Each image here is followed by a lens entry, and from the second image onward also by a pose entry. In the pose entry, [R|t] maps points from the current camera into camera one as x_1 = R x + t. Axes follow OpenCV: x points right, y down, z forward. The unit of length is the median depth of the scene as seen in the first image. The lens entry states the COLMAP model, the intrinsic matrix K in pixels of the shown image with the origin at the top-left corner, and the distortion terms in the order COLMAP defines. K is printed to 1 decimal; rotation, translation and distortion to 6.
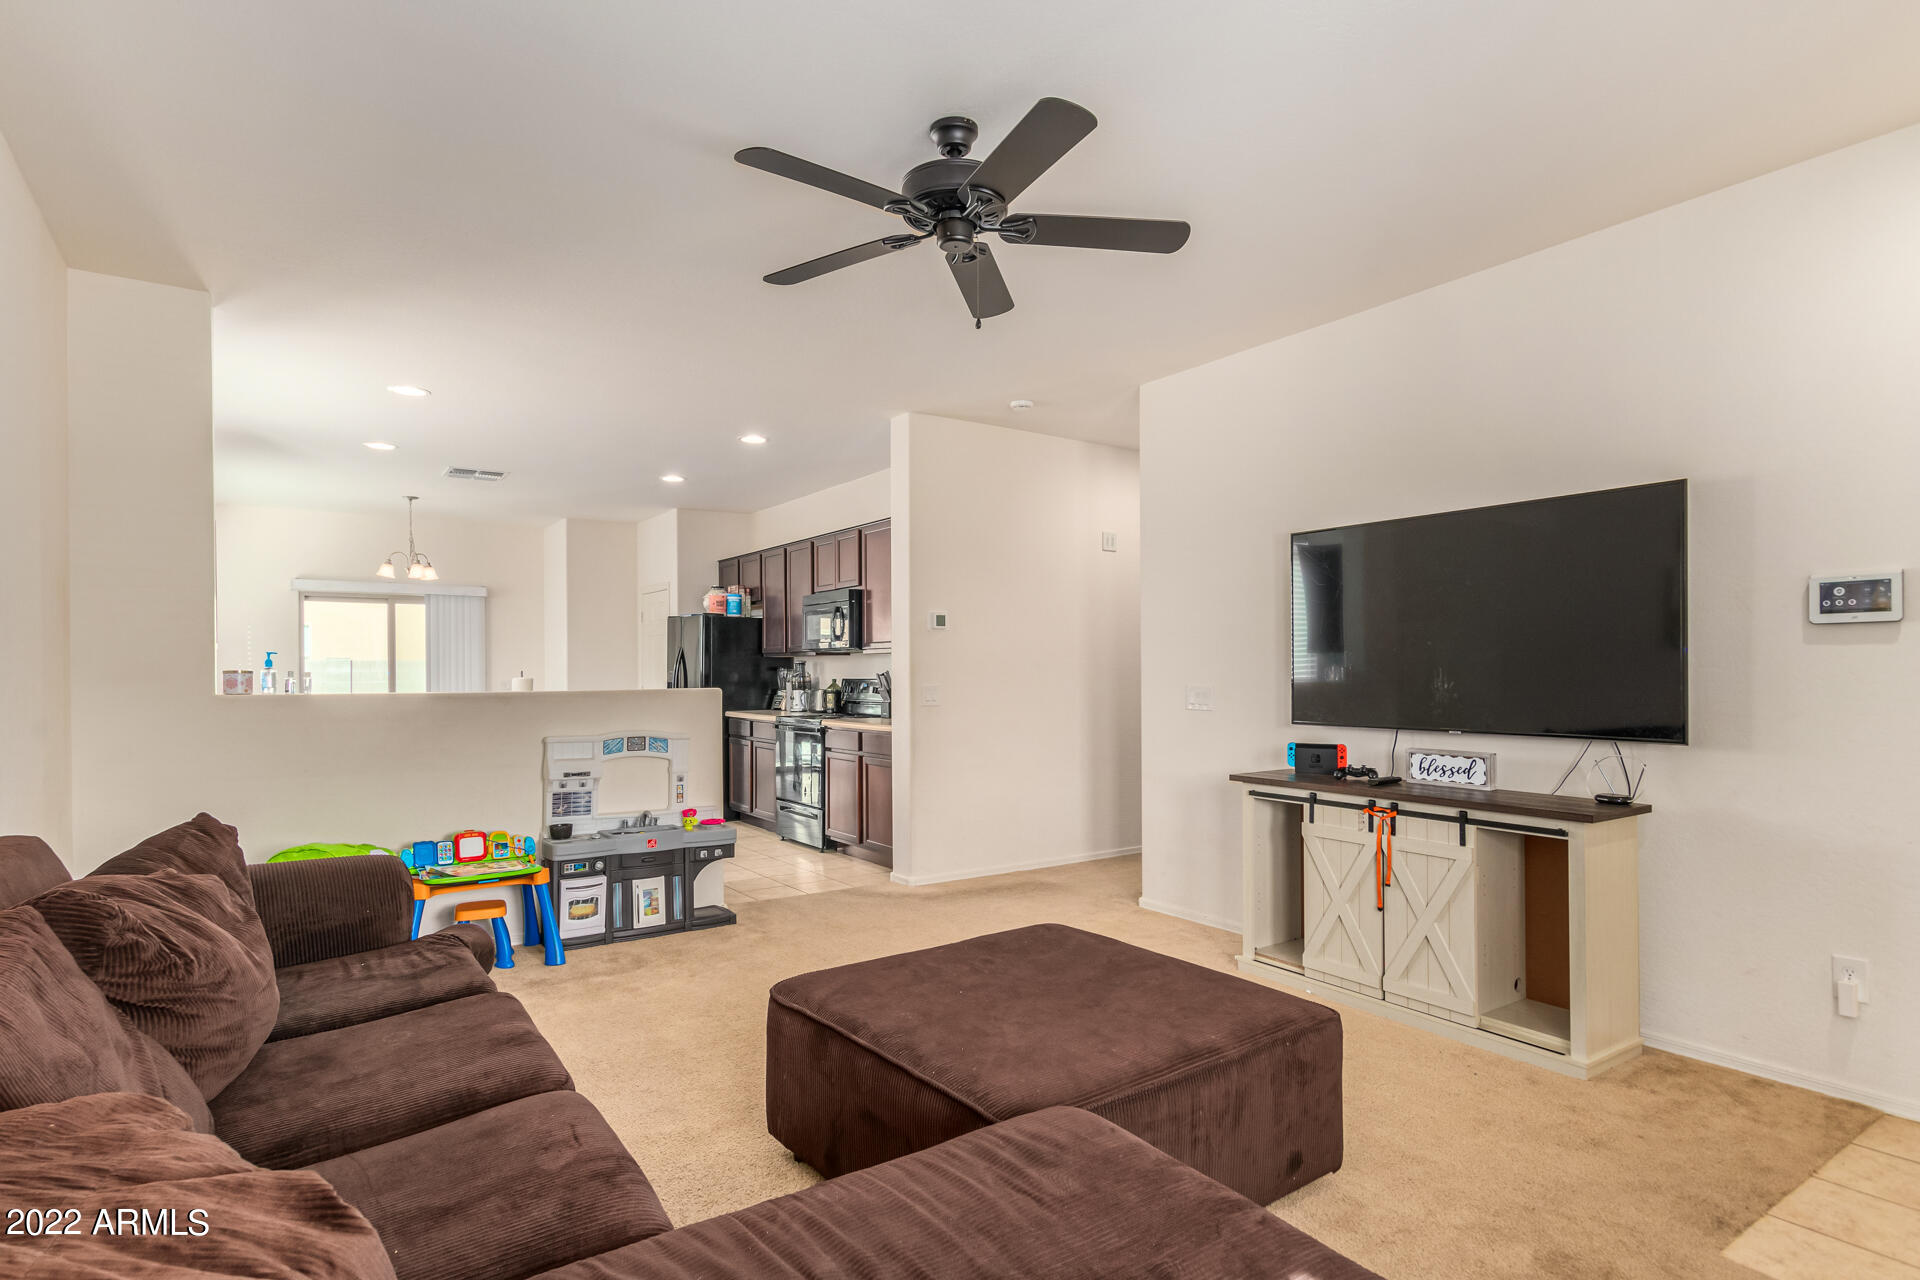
lens RADIAL K [[979.8, 0, 959.4], [0, 979.8, 649.4], [0, 0, 1]] dist [0.006958, 0.000155]
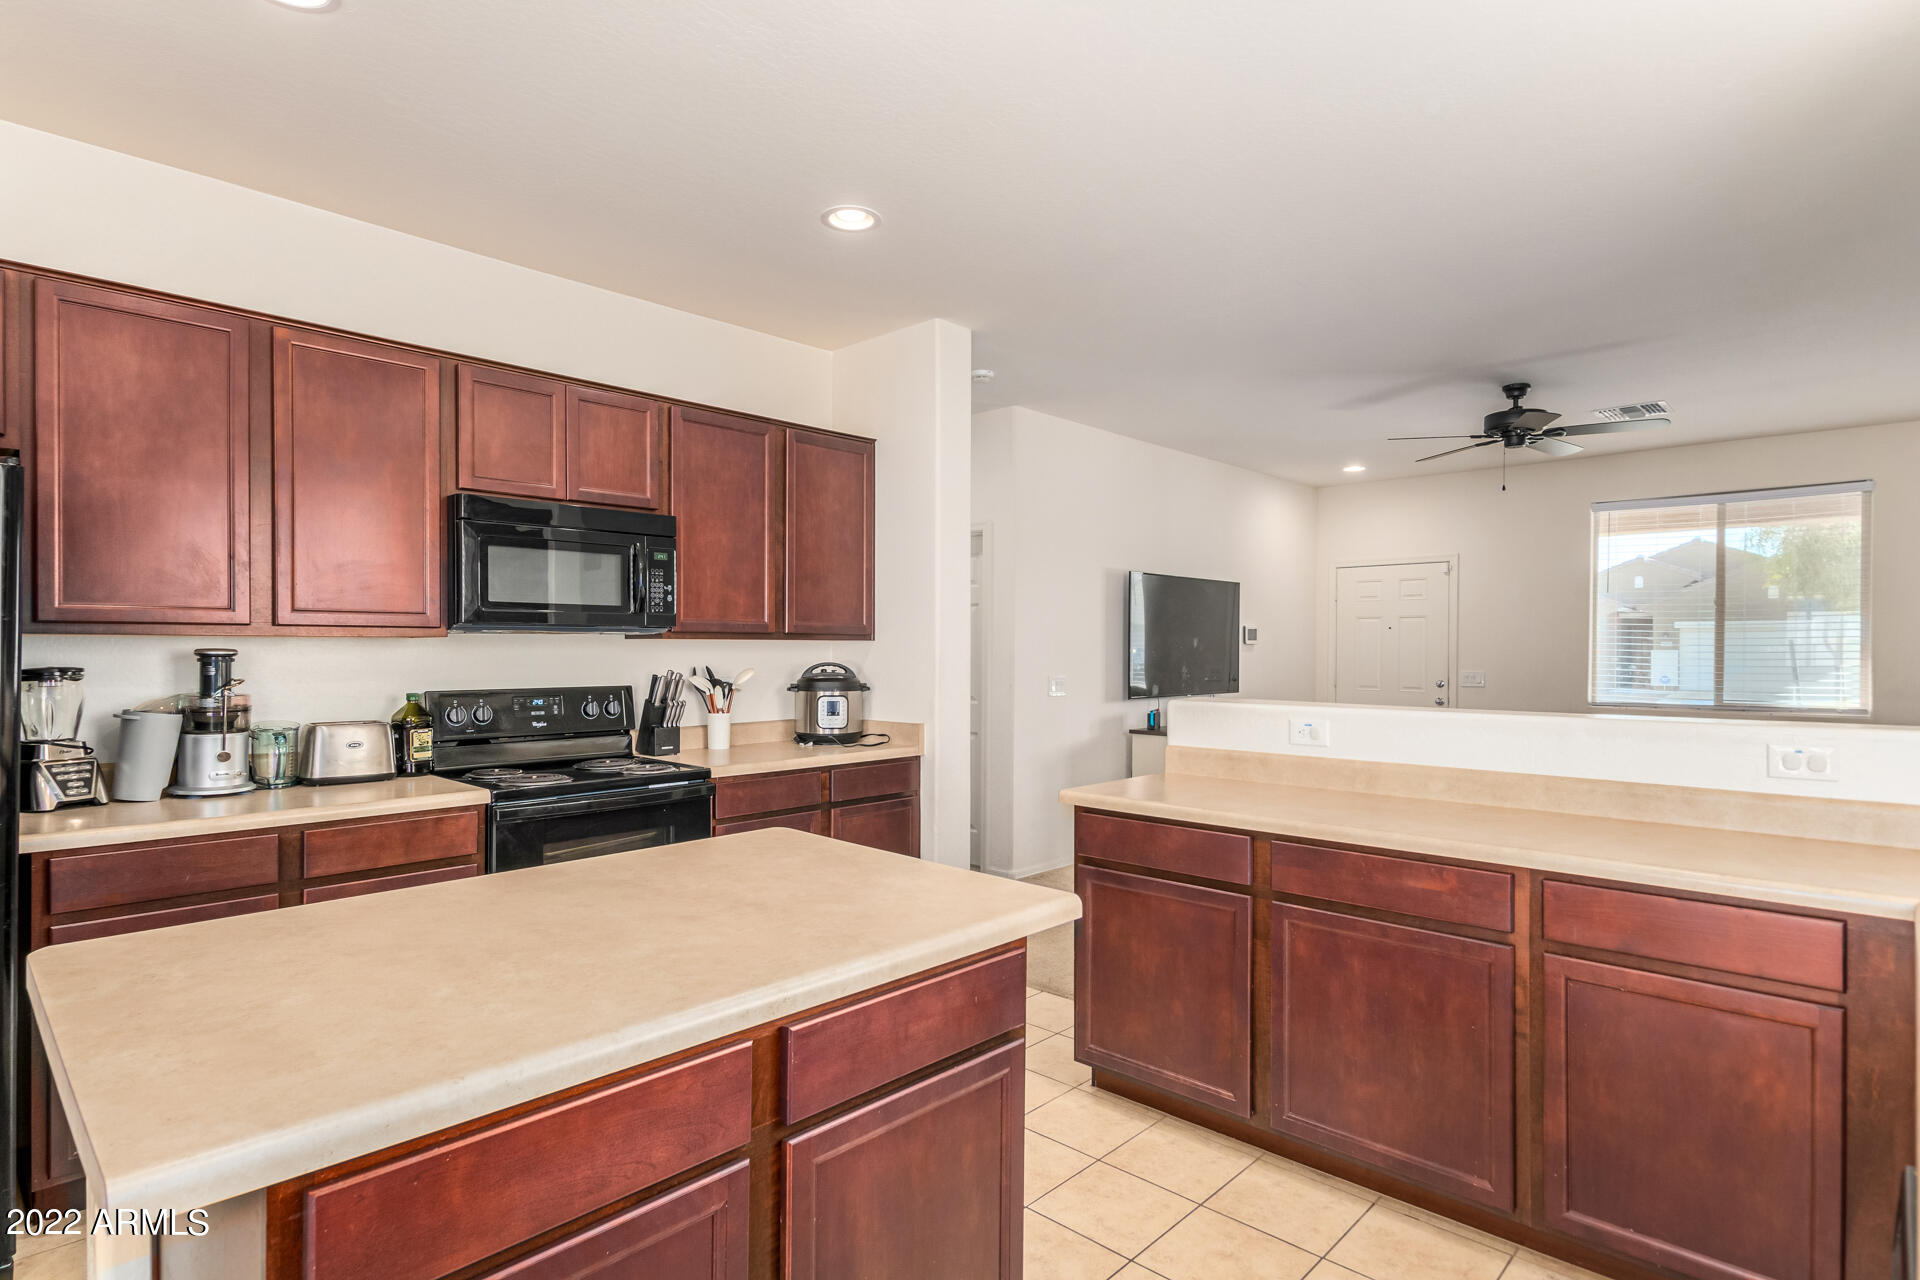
lens RADIAL K [[979.8, 0, 959.4], [0, 979.8, 649.4], [0, 0, 1]] dist [0.006958, 0.000155]
pose [[-0.202417, -0.001334, 0.979299, -0.533938], [-0.022864, 0.999733, -0.003364, 0.006844], [-0.979032, -0.023072, -0.202393, 0.772263]]
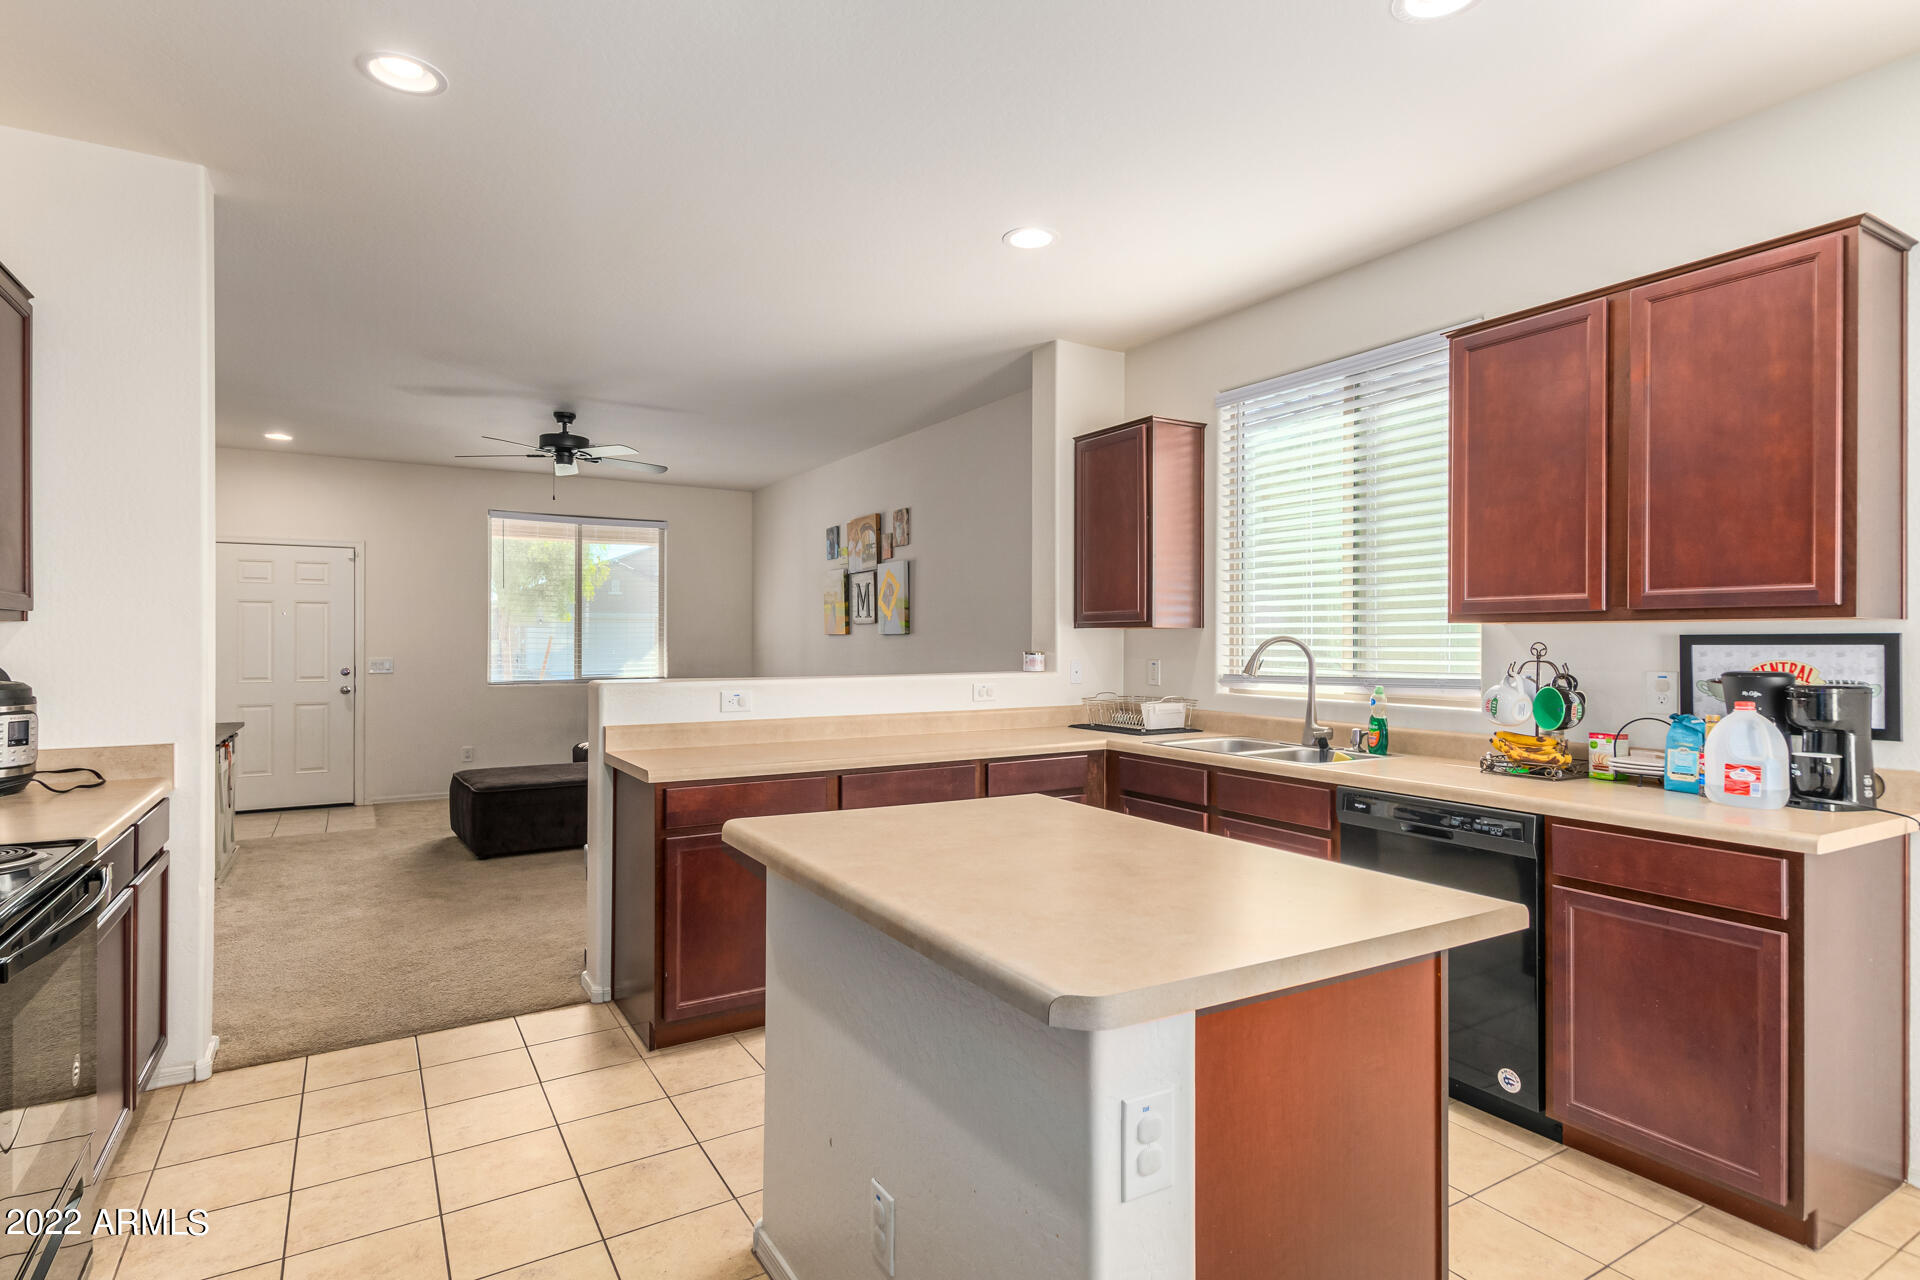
lens RADIAL K [[979.8, 0, 959.4], [0, 979.8, 649.4], [0, 0, 1]] dist [0.006958, 0.000155]
pose [[-0.997999, 0.000561, 0.063233, -0.335335], [-0.000136, 0.999939, -0.011020, 0.014720], [-0.063235, -0.011007, -0.997938, 1.014738]]
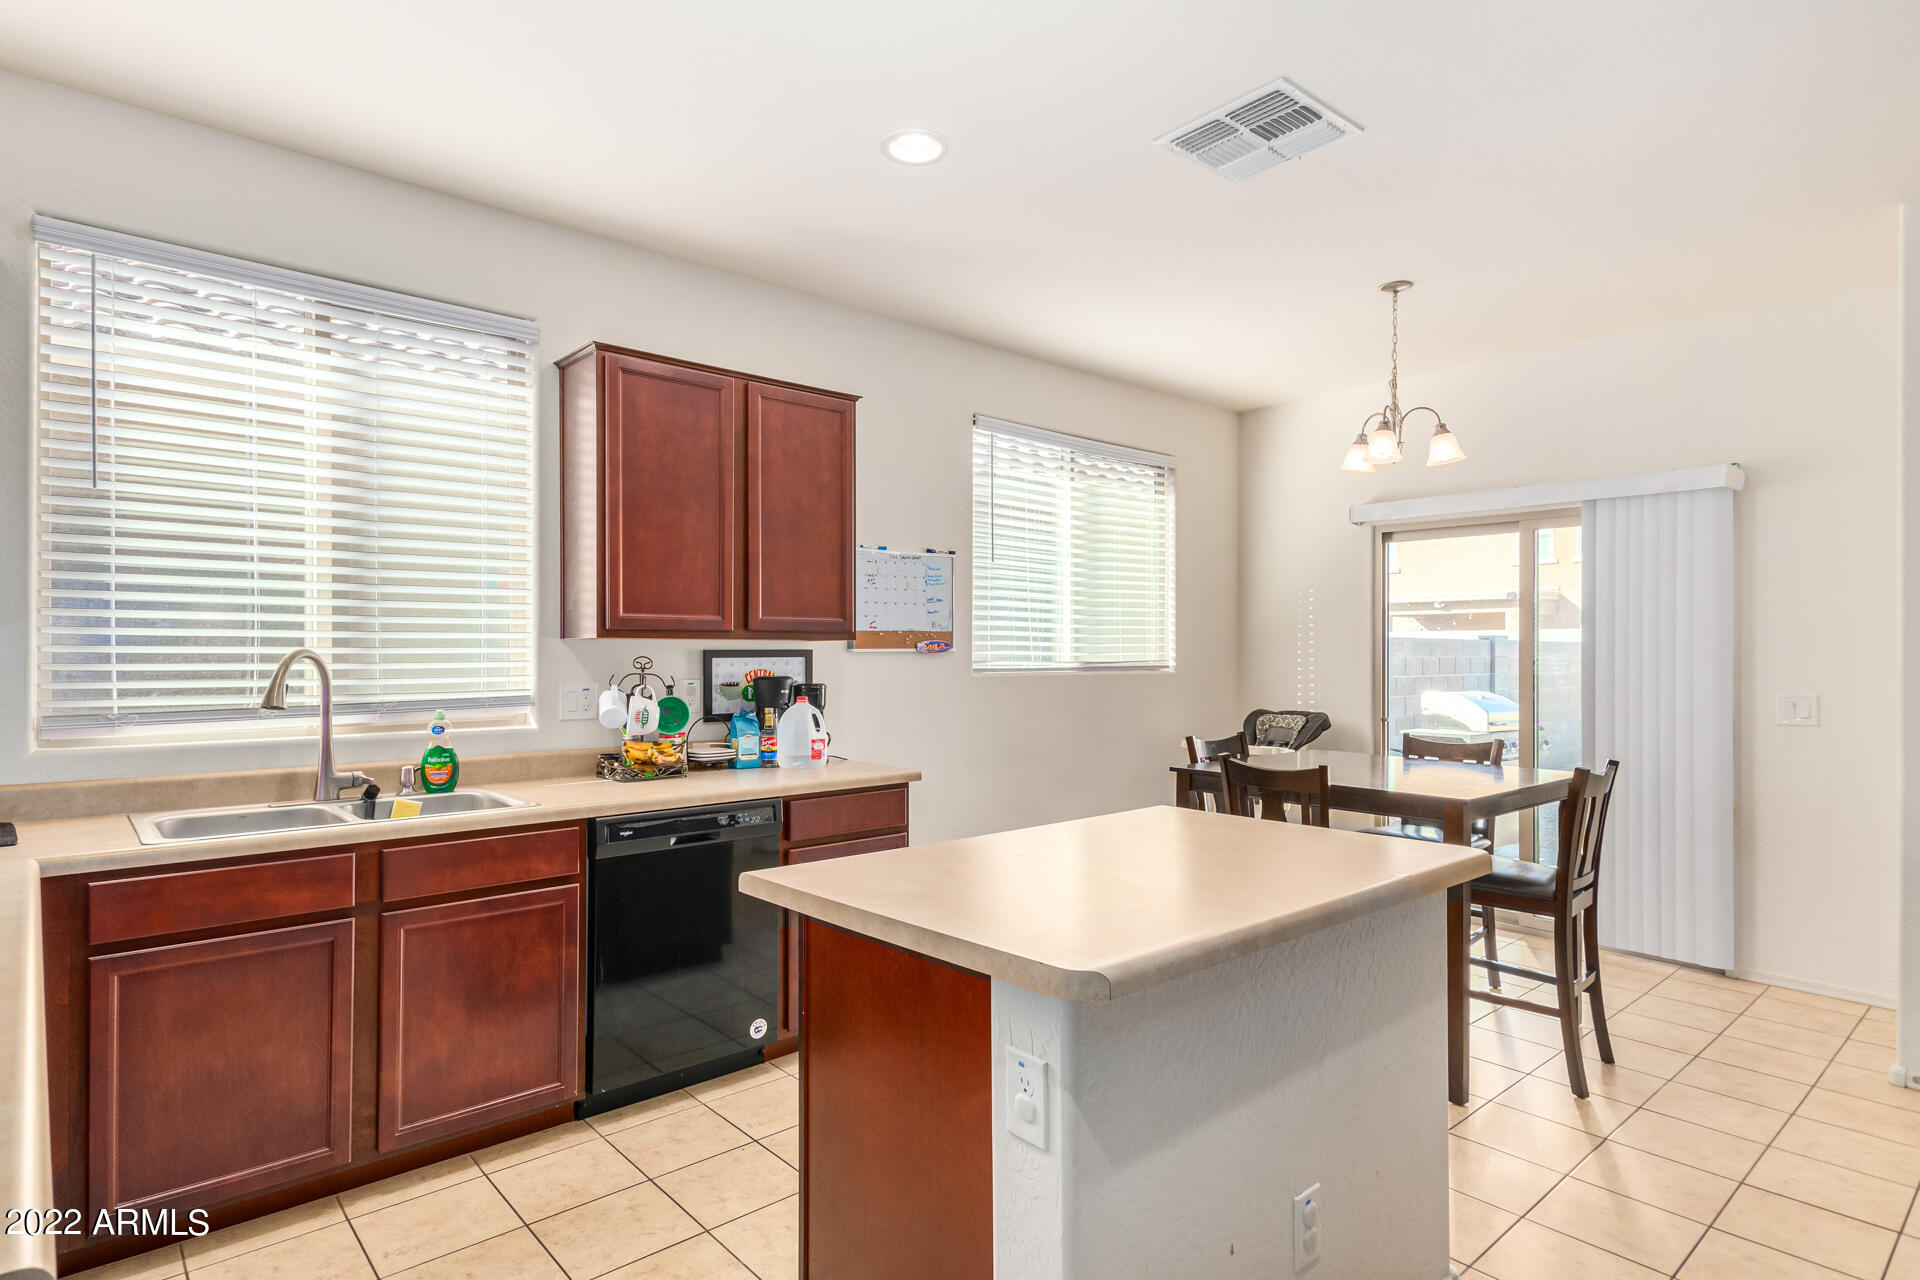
lens RADIAL K [[1022.0, 0, 955.5], [0, 1022.0, 668.0], [0, 0, 1]] dist [0.019687, 0.000145]
pose [[0.117992, 0.016107, -0.992884, -0.104023], [0.022969, 0.999557, 0.018945, 0.007948], [0.992749, -0.025040, 0.117569, 0.723708]]
